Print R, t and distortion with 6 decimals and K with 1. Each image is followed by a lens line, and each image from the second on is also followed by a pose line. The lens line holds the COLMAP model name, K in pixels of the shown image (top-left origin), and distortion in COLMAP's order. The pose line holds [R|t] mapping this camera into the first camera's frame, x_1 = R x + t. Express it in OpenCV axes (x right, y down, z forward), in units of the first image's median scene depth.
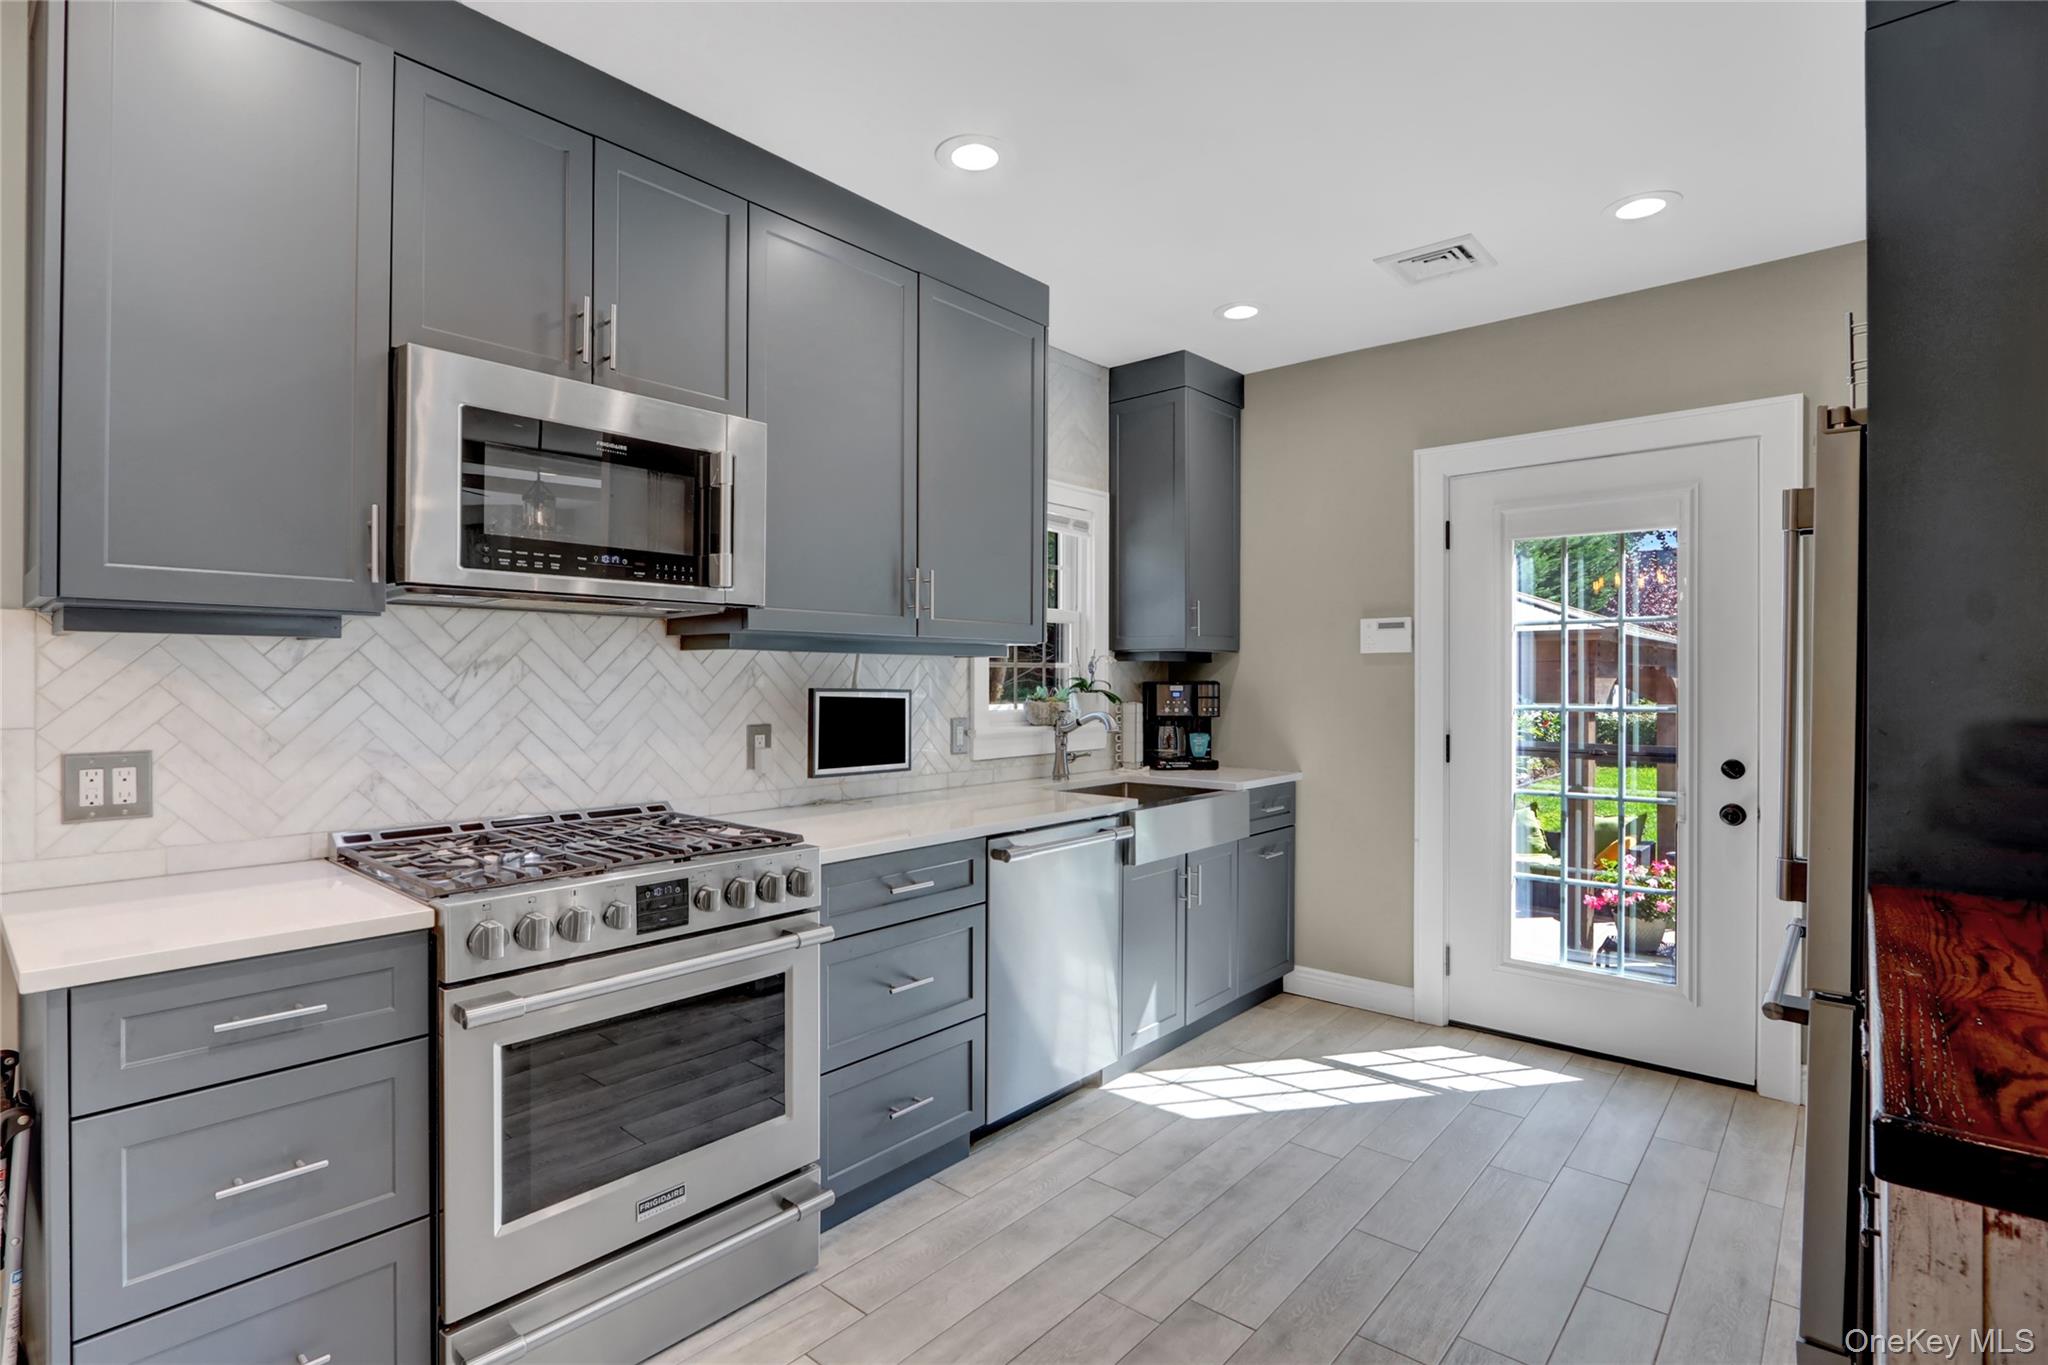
lens RADIAL K [[964.2, 0, 1006.8], [0, 964.2, 675.3], [0, 0, 1]] dist [-0.006059, -0.000387]
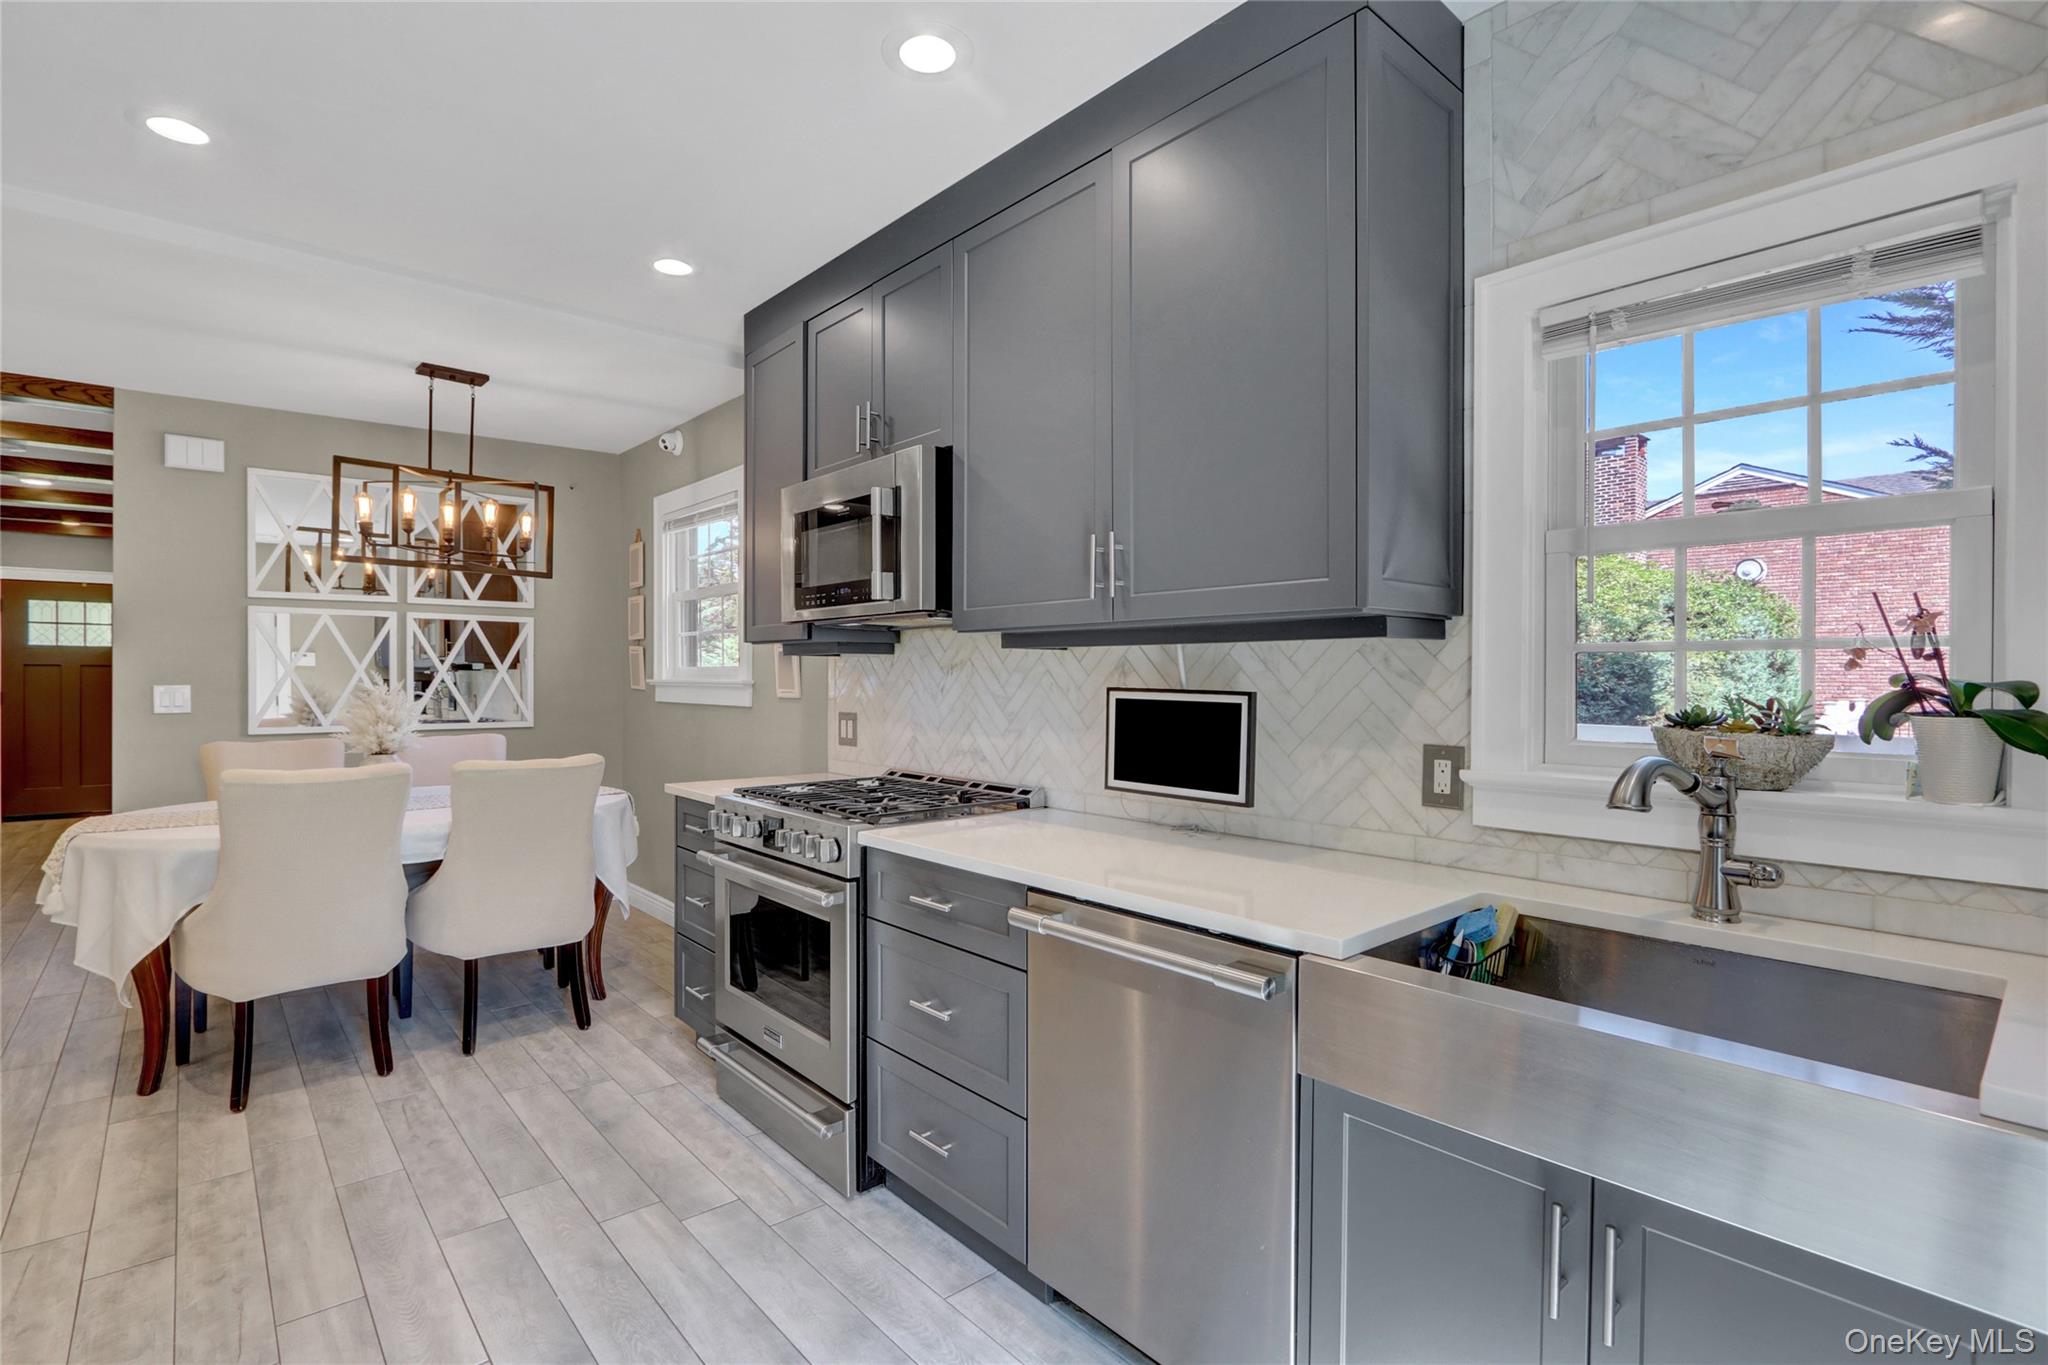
lens RADIAL K [[964.2, 0, 1006.9], [0, 964.2, 689.1], [0, 0, 1]] dist [-0.006059, -0.000387]
pose [[-0.131833, 0.009220, -0.991229, 0.778459], [0.001906, 0.999957, 0.009048, 0.008318], [0.991270, -0.000697, -0.131844, 1.168544]]
